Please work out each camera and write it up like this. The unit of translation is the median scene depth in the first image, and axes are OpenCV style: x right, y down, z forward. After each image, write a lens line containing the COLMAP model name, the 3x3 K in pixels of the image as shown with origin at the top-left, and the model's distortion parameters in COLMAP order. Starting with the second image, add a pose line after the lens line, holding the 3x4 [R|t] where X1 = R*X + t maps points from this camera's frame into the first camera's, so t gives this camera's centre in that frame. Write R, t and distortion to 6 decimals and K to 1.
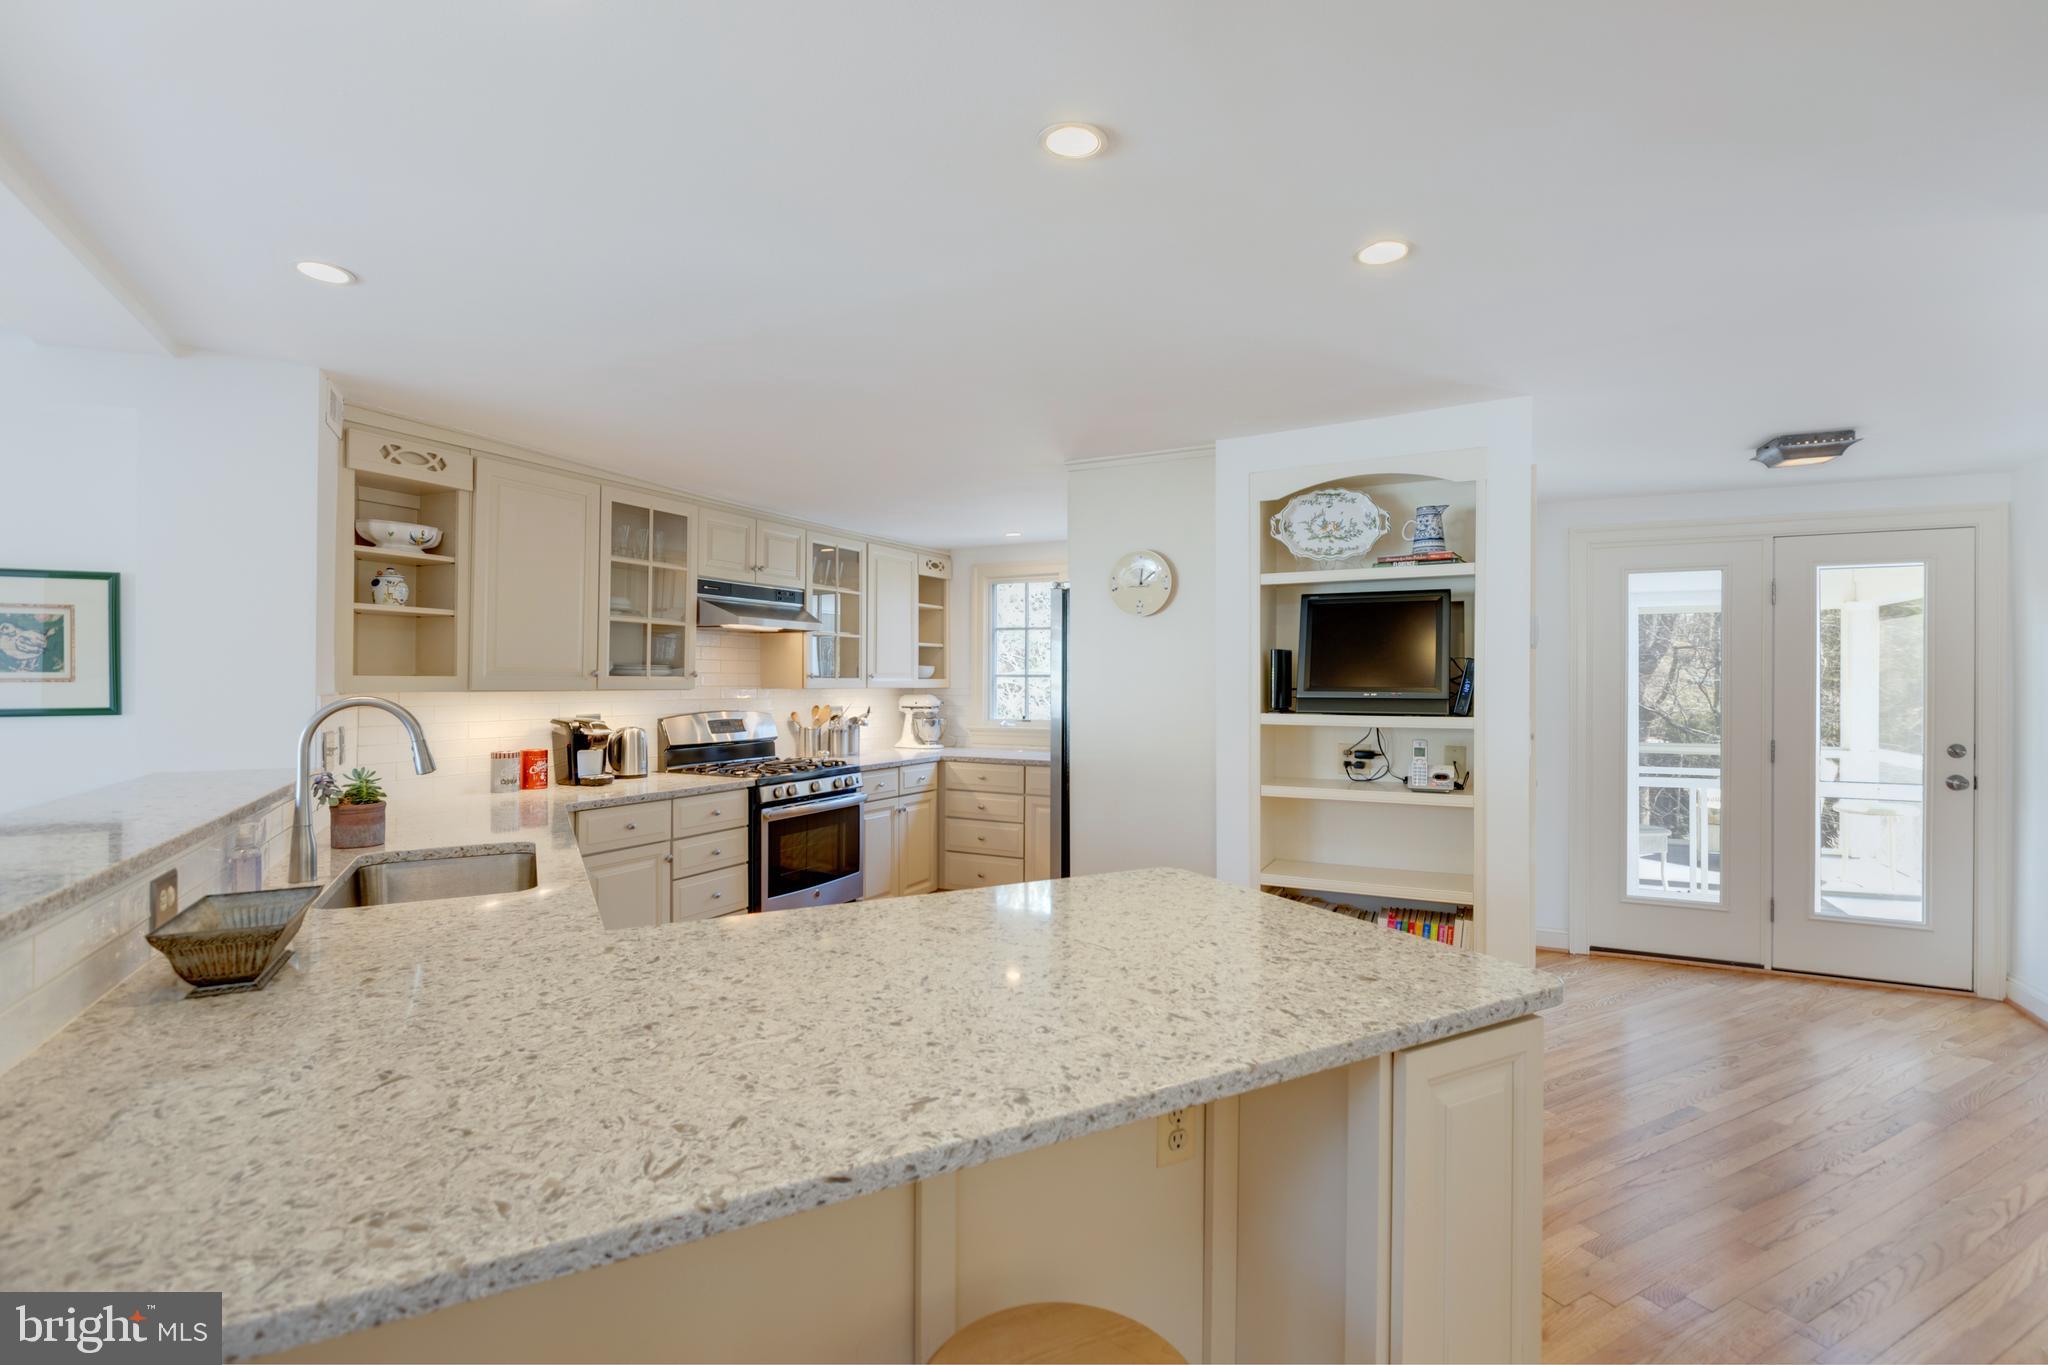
lens RADIAL K [[951.6, 0, 1035.3], [0, 951.6, 678.7], [0, 0, 1]] dist [-0.001128, 0.000458]
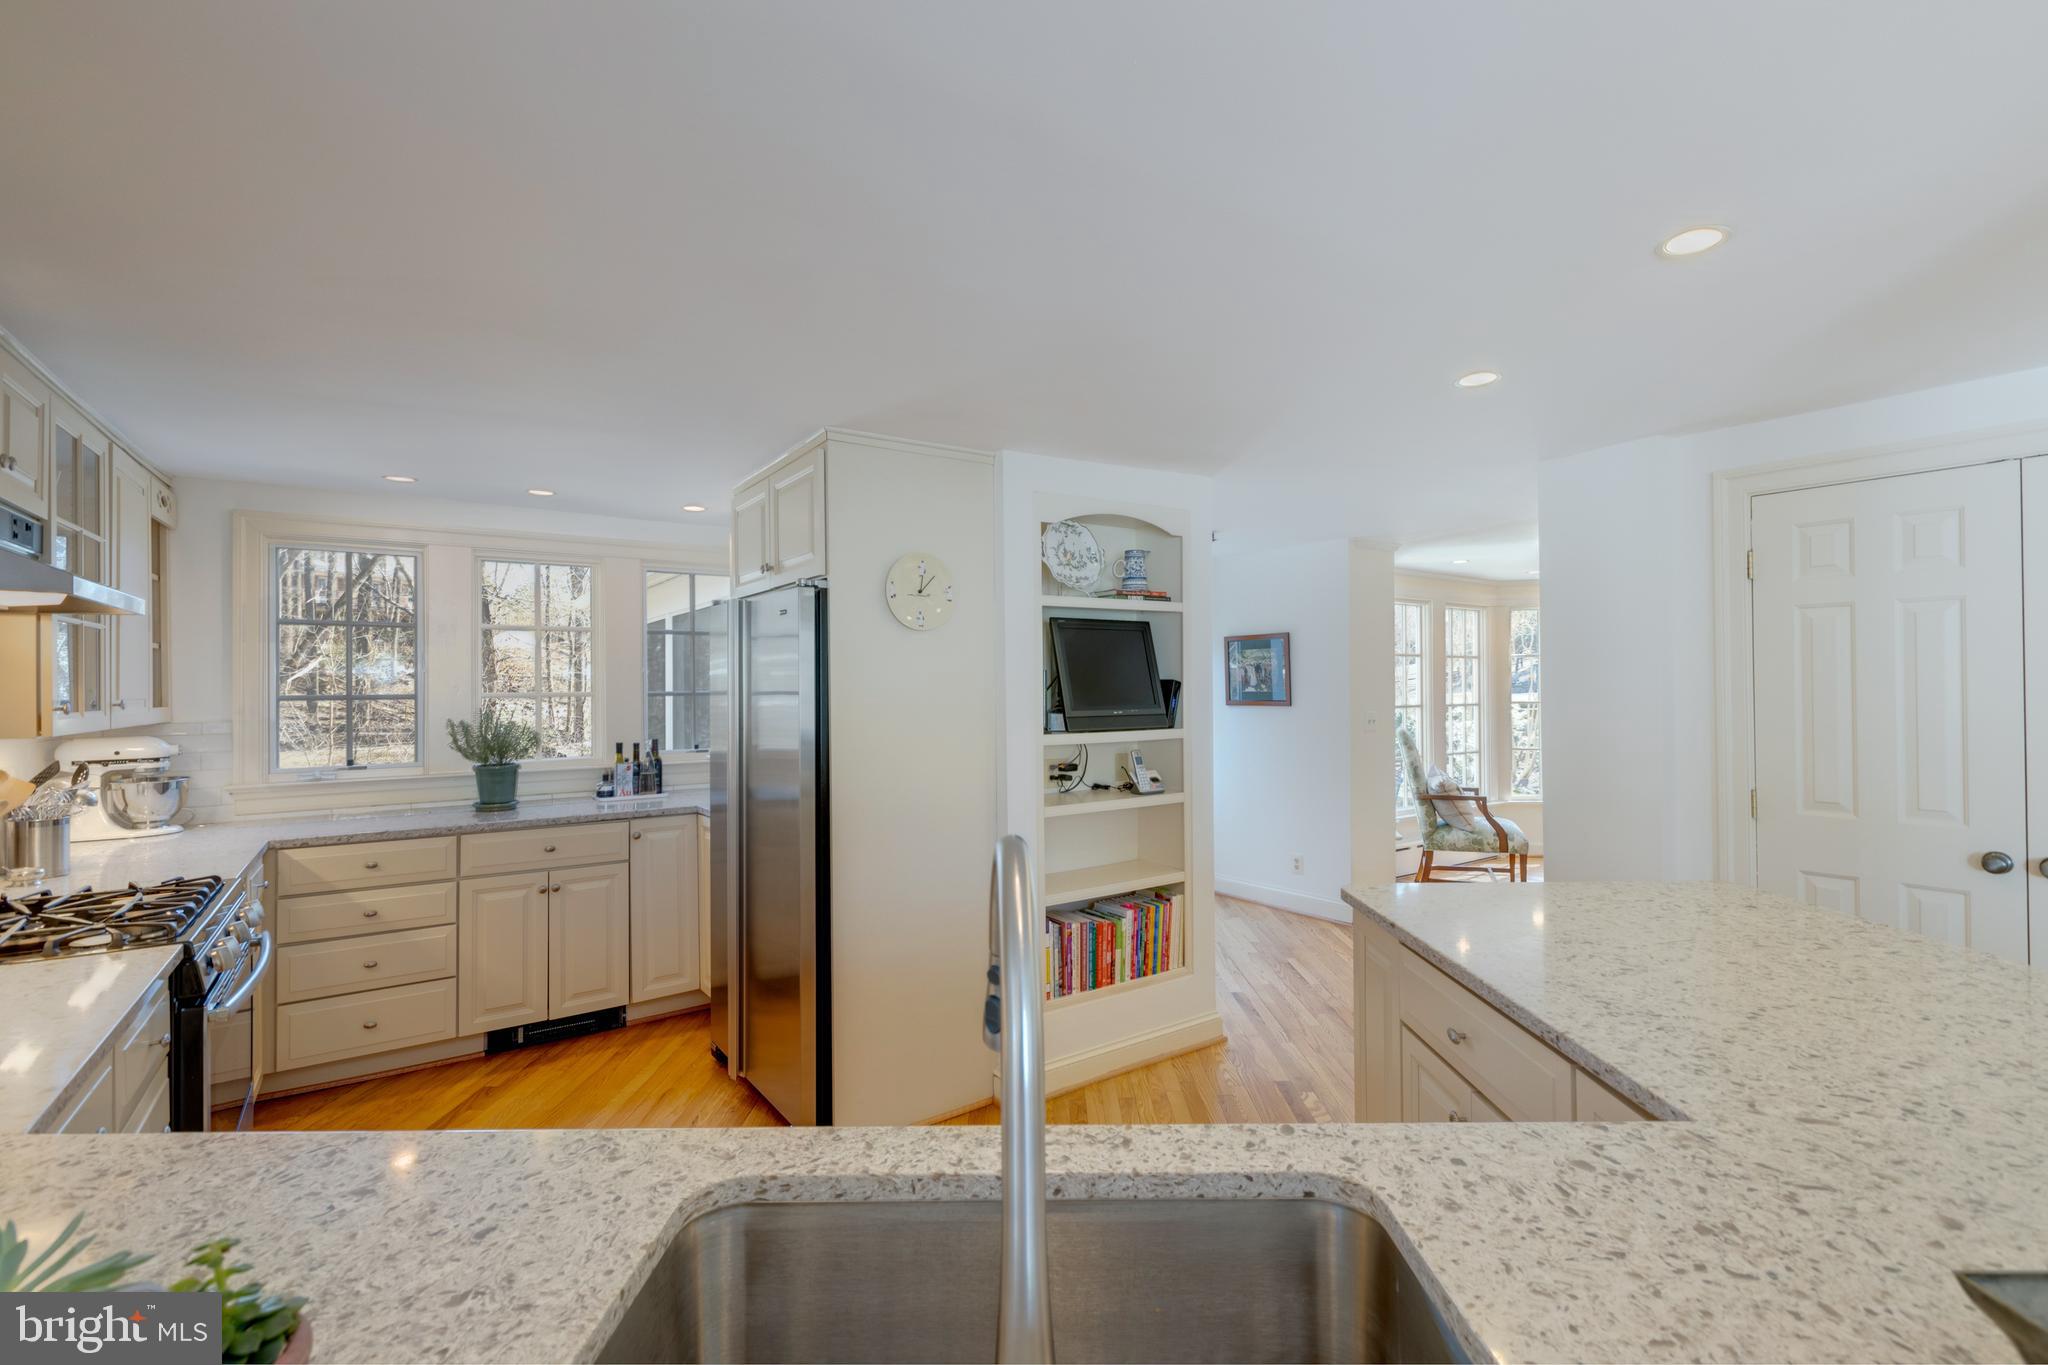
lens RADIAL K [[914.4, 0, 1035.5], [0, 914.4, 680.8], [0, 0, 1]] dist [0.001991, 0.000235]
pose [[0.471946, -0.000885, 0.881627, -0.585930], [0.007390, 0.999968, -0.002952, -0.016534], [-0.881597, 0.007908, 0.471937, 0.532280]]
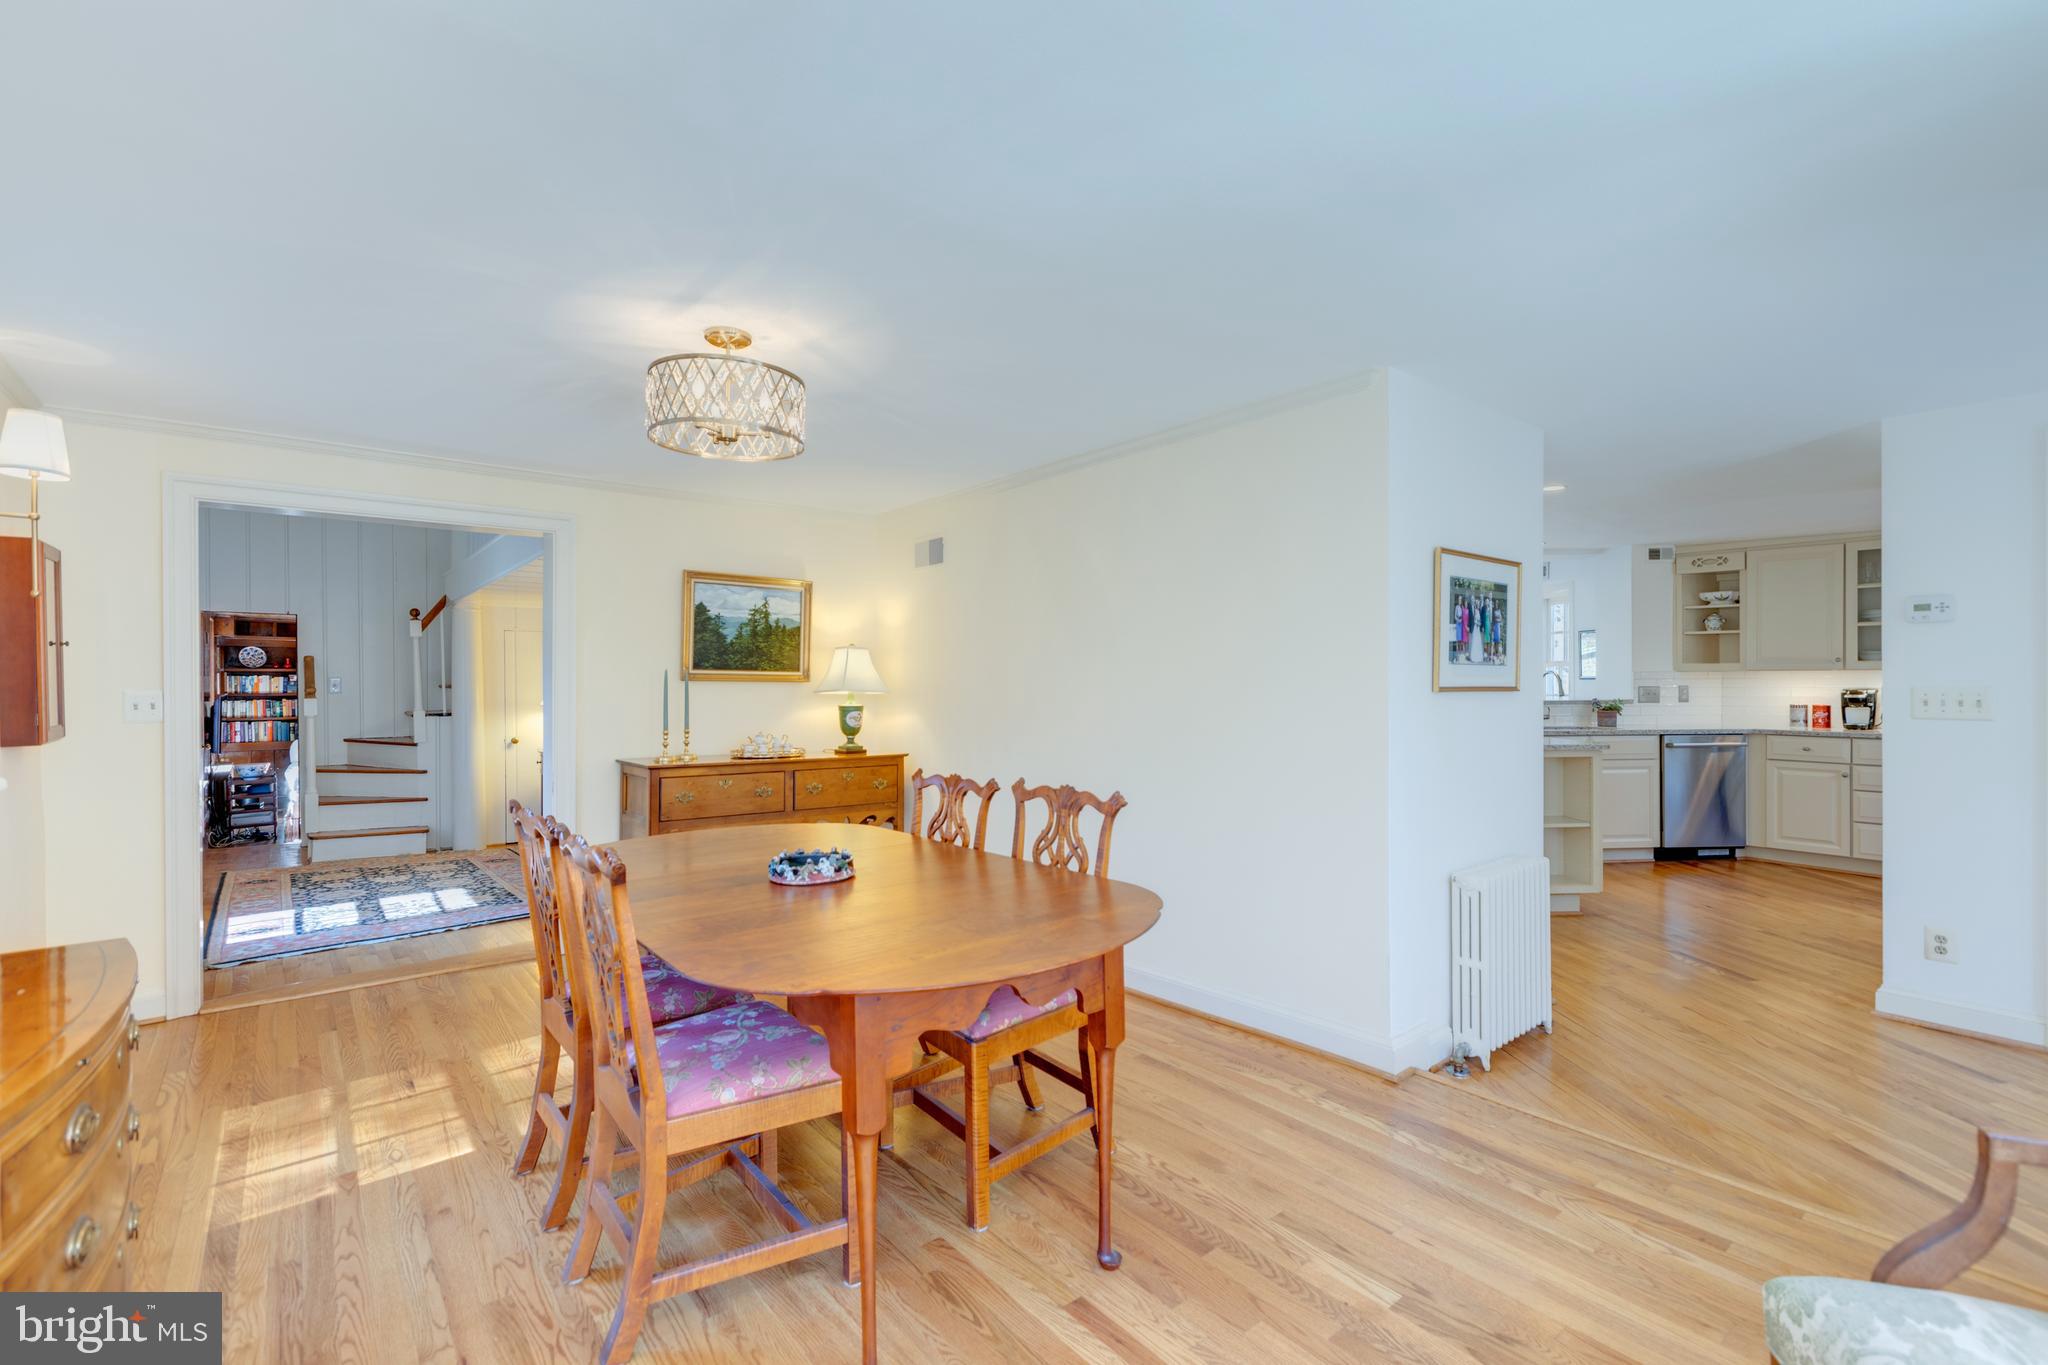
lens RADIAL K [[917.6, 0, 1024.1], [0, 917.6, 677.4], [0, 0, 1]] dist [0.002150, -0.000161]
pose [[-0.420001, 0.006812, -0.907498, 1.806533], [0.010008, 0.999946, 0.002874, 0.007249], [0.907468, -0.007875, -0.420047, 0.447028]]
